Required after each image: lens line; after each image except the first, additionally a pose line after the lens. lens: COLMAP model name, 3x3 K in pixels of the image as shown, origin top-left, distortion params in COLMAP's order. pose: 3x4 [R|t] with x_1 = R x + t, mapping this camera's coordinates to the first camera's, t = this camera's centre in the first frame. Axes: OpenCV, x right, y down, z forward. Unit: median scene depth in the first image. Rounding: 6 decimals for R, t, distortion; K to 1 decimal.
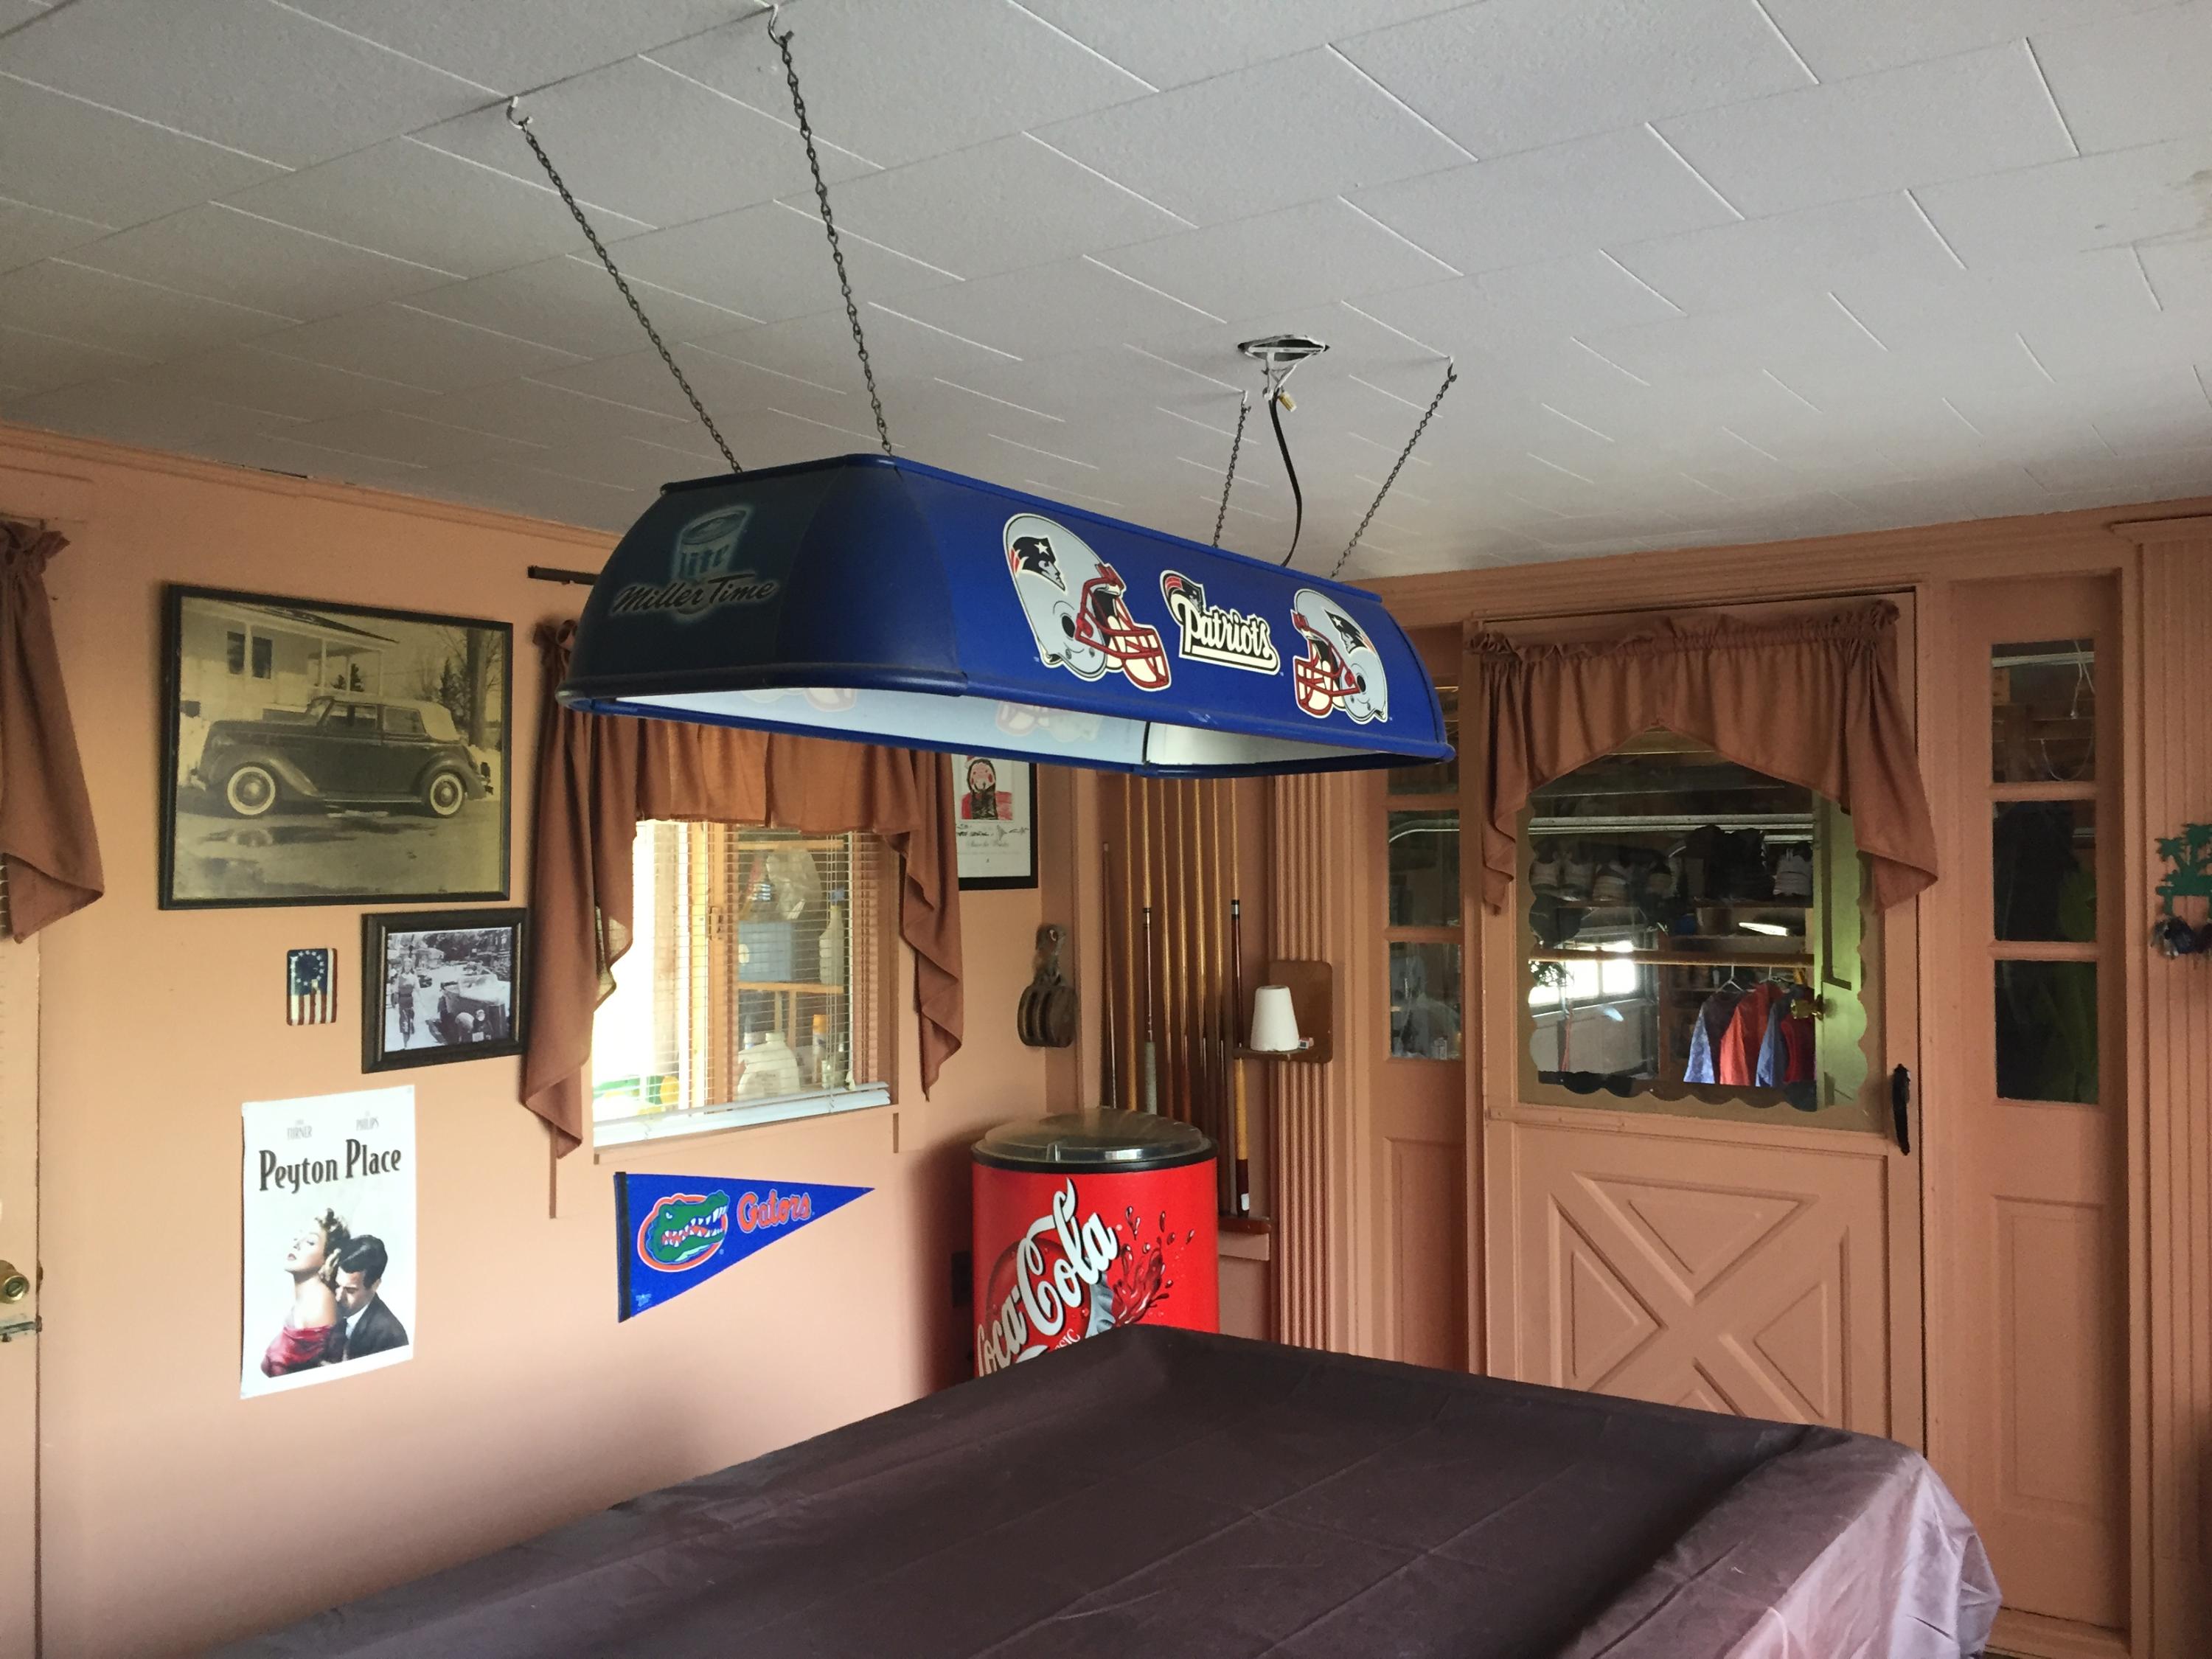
lens RADIAL K [[1921.5, 0, 1066.5], [0, 1921.5, 825.8], [0, 0, 1]] dist [0.051833, -0.075559]
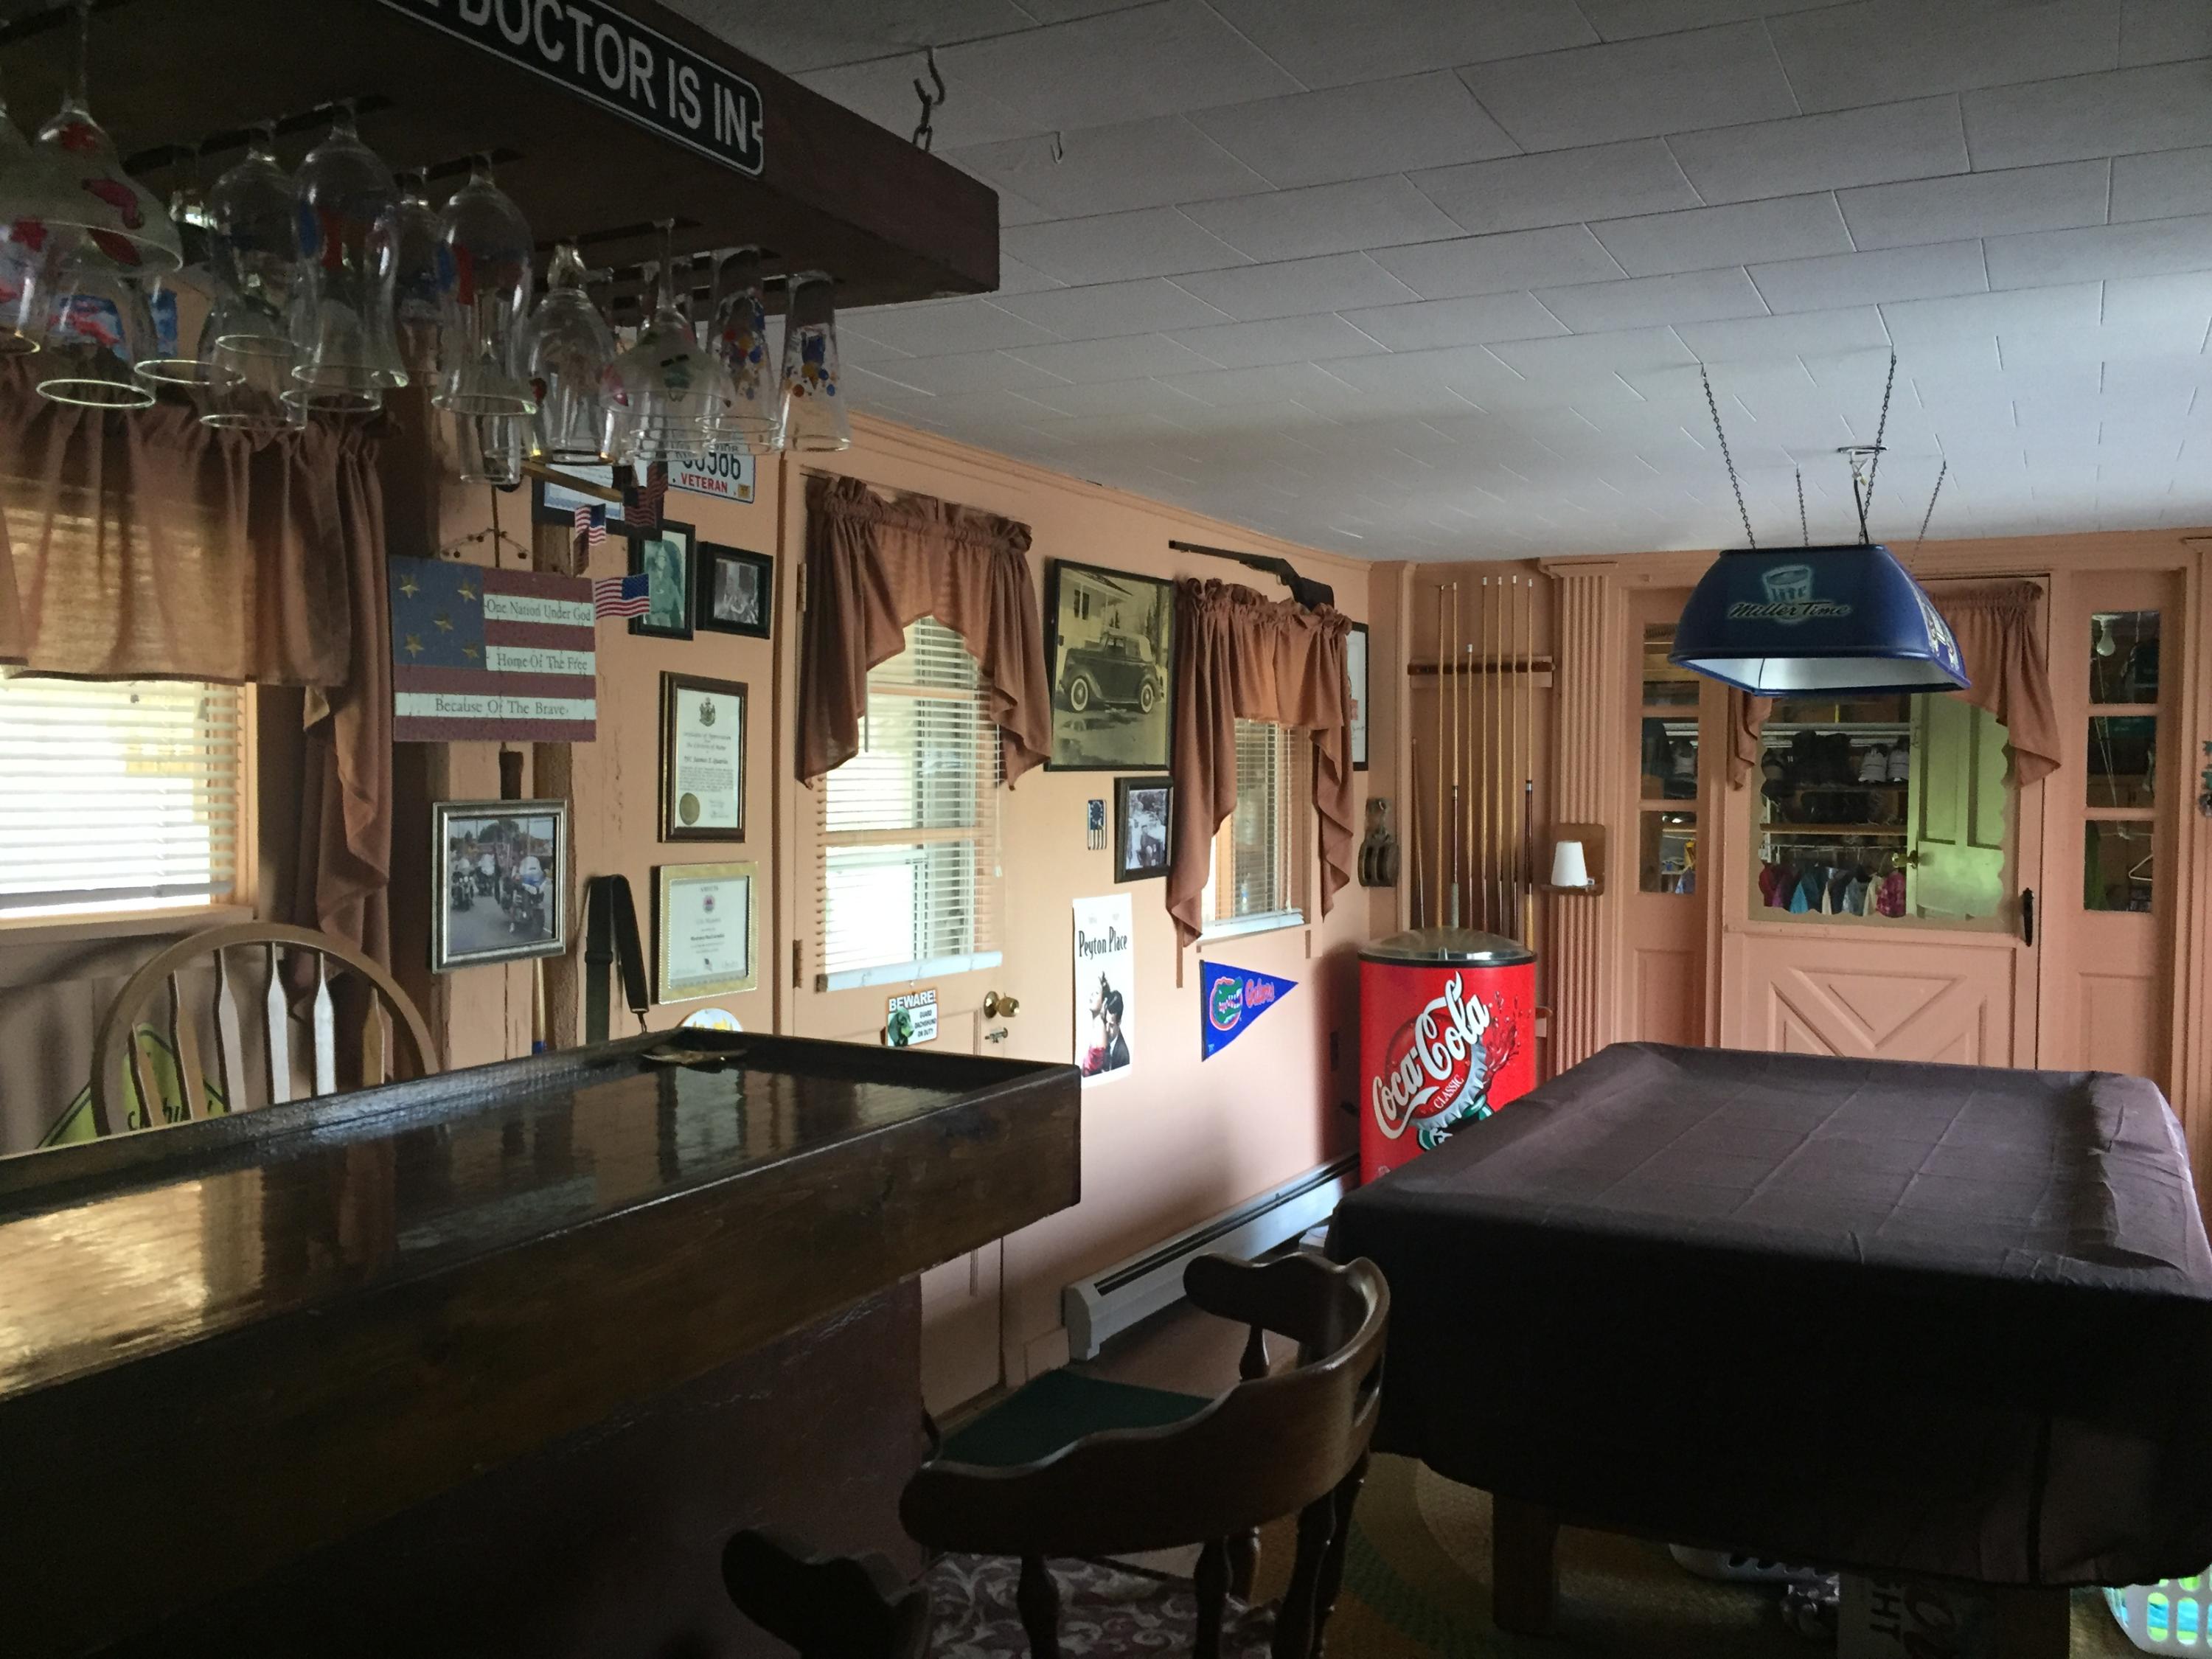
lens RADIAL K [[1921.5, 0, 1066.5], [0, 1921.5, 825.8], [0, 0, 1]] dist [0.051833, -0.075559]
pose [[0.991631, 0.006311, 0.128952, -0.513887], [-0.012812, 0.998685, 0.049648, 0.008232], [-0.128469, -0.050885, 0.990407, -0.409818]]
